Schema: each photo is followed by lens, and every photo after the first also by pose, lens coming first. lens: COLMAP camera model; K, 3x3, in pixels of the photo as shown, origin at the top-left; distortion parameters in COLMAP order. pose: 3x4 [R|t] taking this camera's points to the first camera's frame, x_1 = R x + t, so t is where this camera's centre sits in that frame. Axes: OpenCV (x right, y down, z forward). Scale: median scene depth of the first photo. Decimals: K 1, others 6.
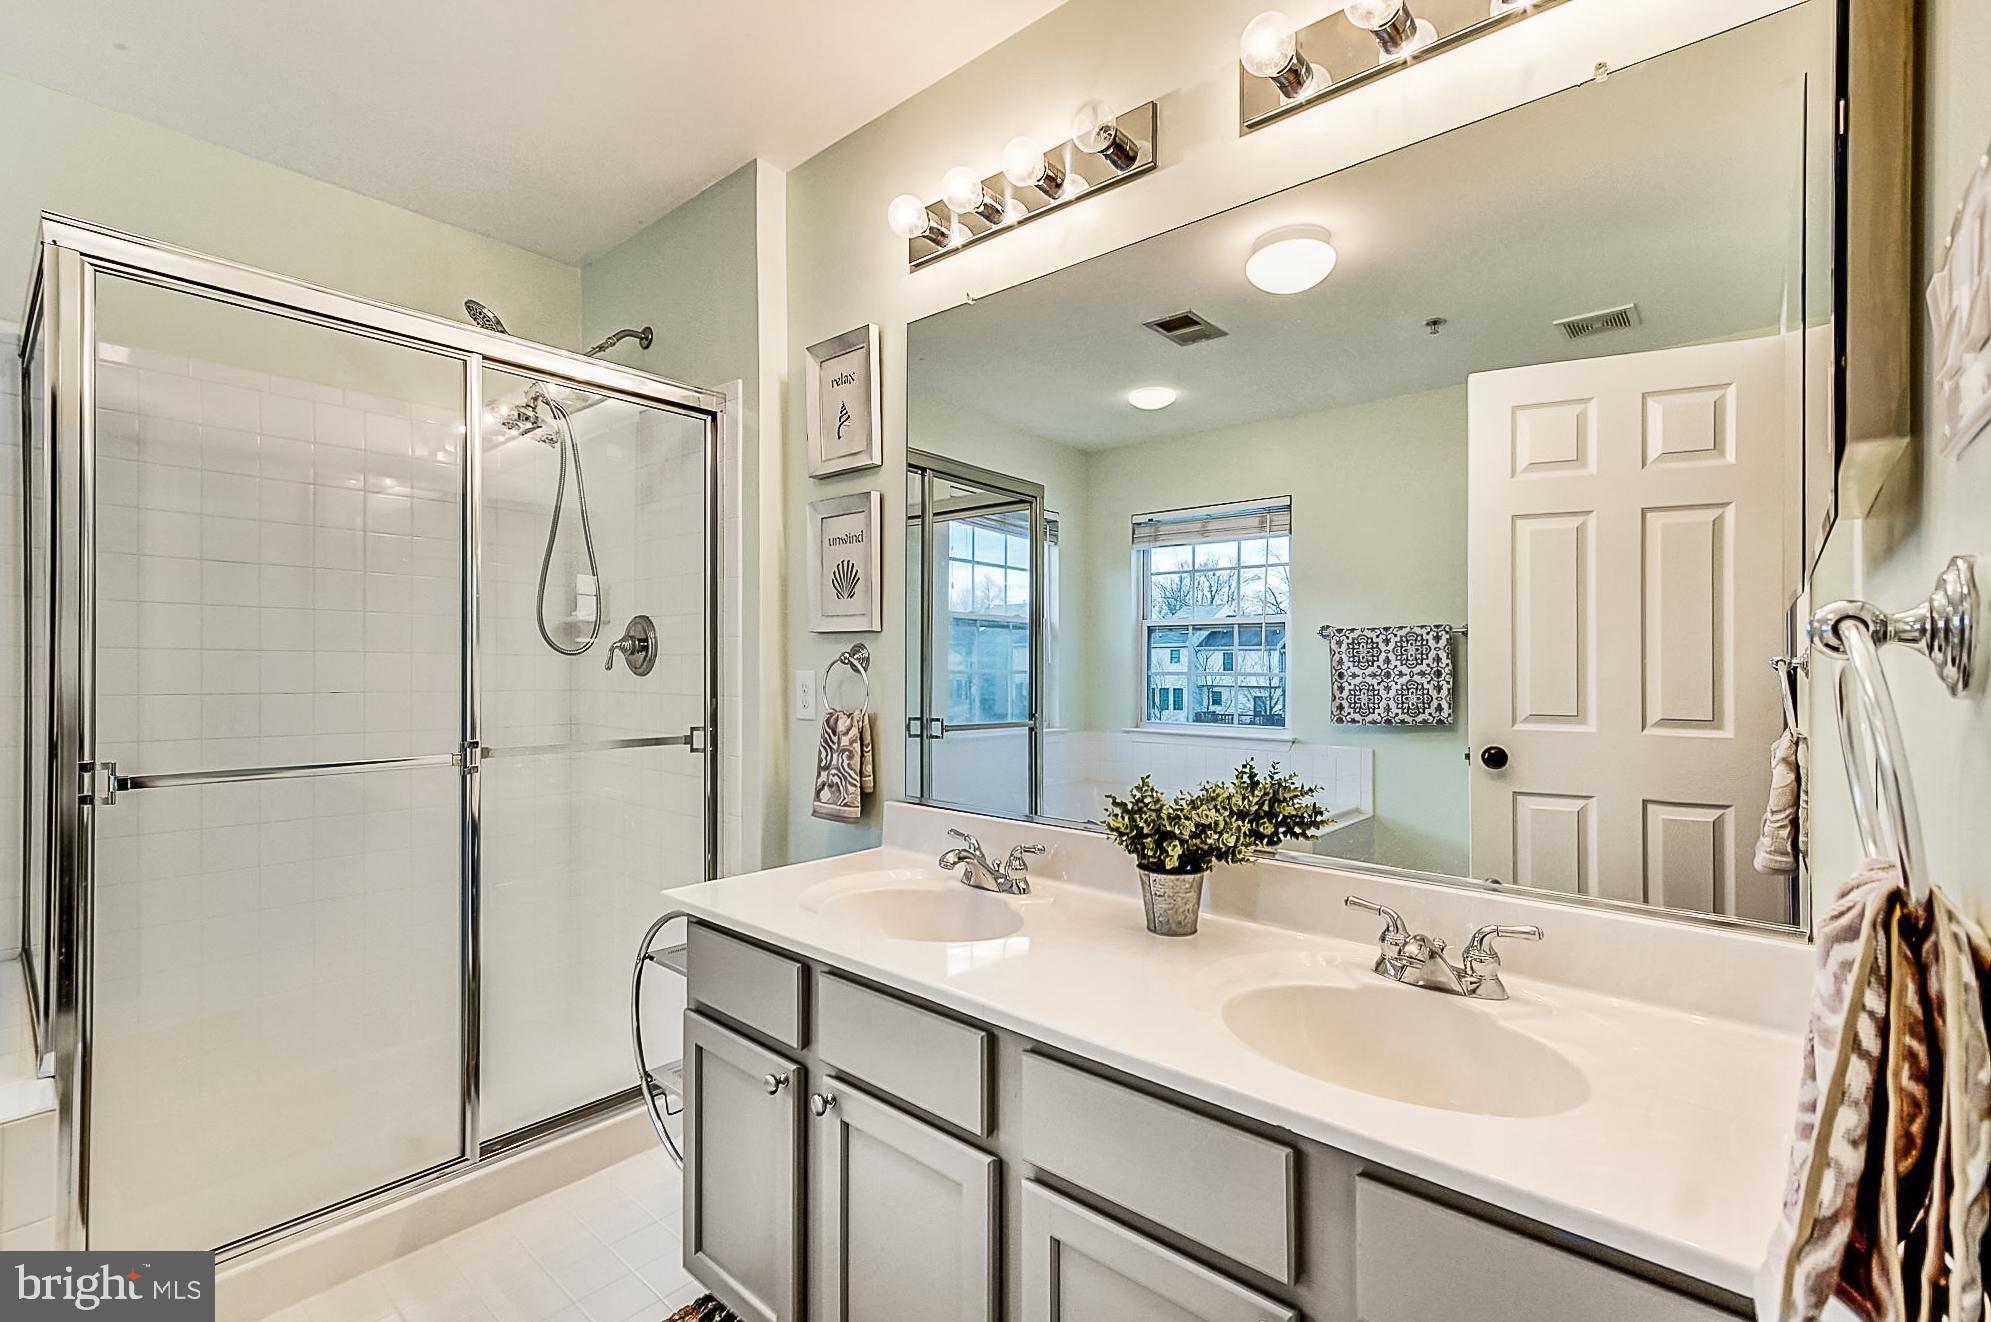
lens RADIAL K [[878.1, 0, 999.0], [0, 878.1, 646.3], [0, 0, 1]] dist [-0.000834, 0.000444]
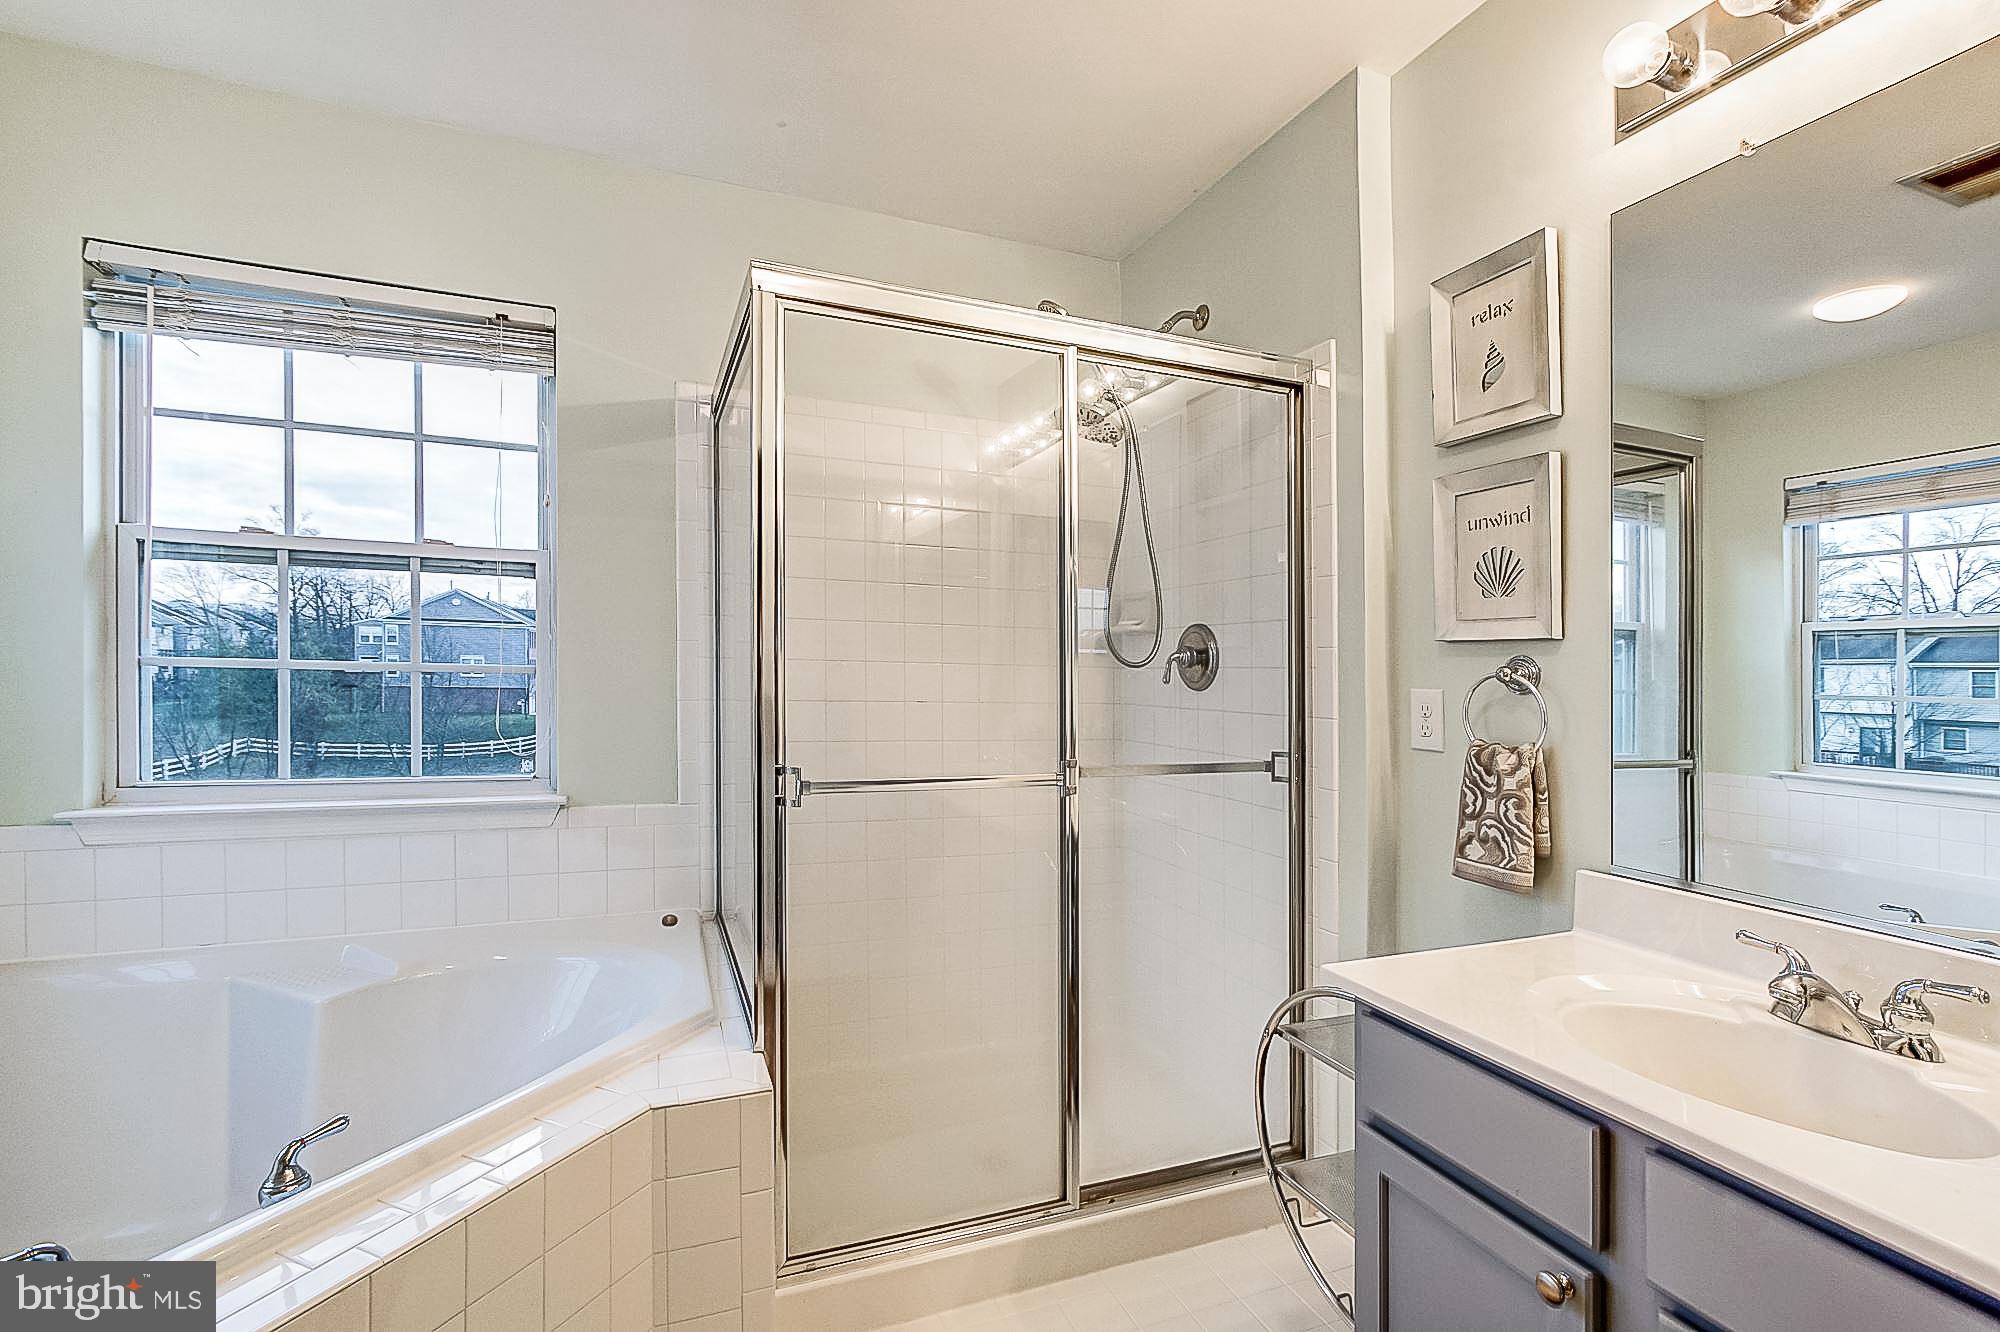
lens RADIAL K [[879.5, 0, 992.6], [0, 879.5, 663.6], [0, 0, 1]] dist [-0.001297, -0.000140]
pose [[0.885488, 0.004603, -0.464640, -0.210962], [-0.001720, 0.999977, 0.006628, -0.000517], [0.464660, -0.005070, 0.885475, 0.115083]]
